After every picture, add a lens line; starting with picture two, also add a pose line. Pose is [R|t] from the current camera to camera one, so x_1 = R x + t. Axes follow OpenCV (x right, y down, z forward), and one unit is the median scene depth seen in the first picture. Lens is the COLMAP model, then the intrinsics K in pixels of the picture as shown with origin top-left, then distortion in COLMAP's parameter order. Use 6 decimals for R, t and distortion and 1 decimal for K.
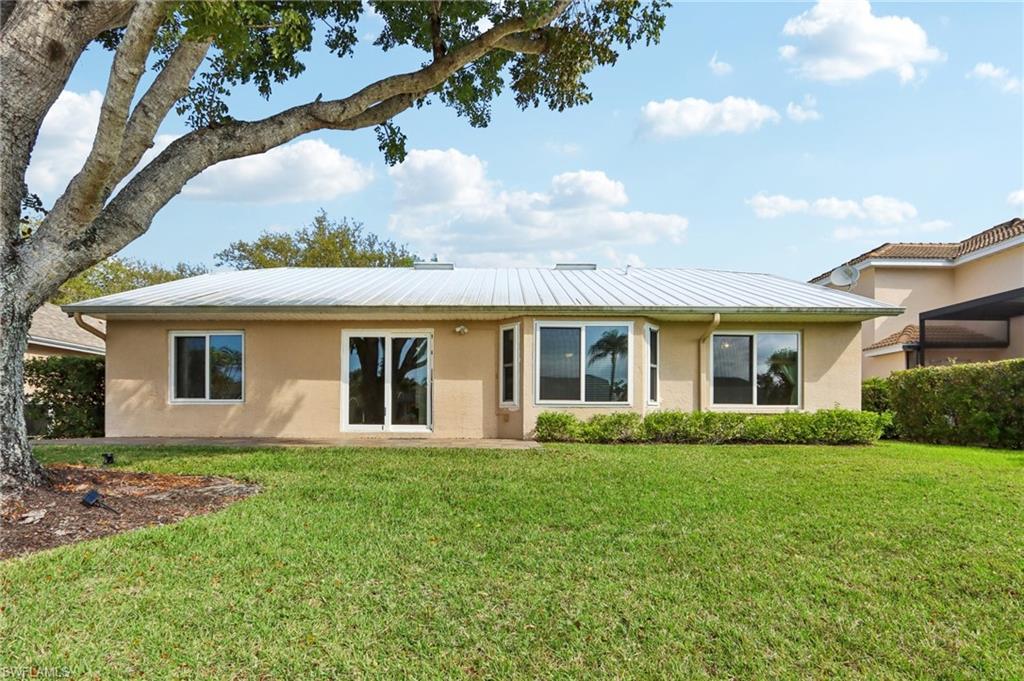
lens RADIAL K [[485.3, 0, 508.8], [0, 485.3, 349.7], [0, 0, 1]] dist [-0.014307, 0.000500]
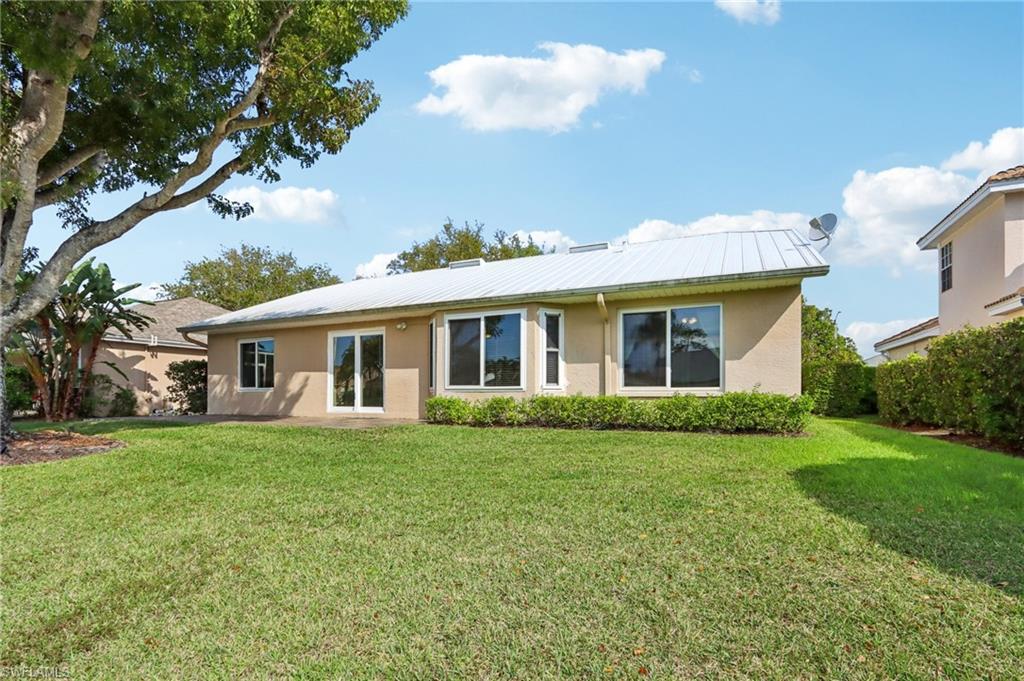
lens RADIAL K [[485.3, 0, 508.8], [0, 485.3, 349.7], [0, 0, 1]] dist [-0.014307, 0.000500]
pose [[0.903663, -0.043215, -0.426059, 0.641151], [0.060865, 0.997756, 0.027893, -0.001741], [0.423897, -0.051138, 0.904265, 0.045797]]
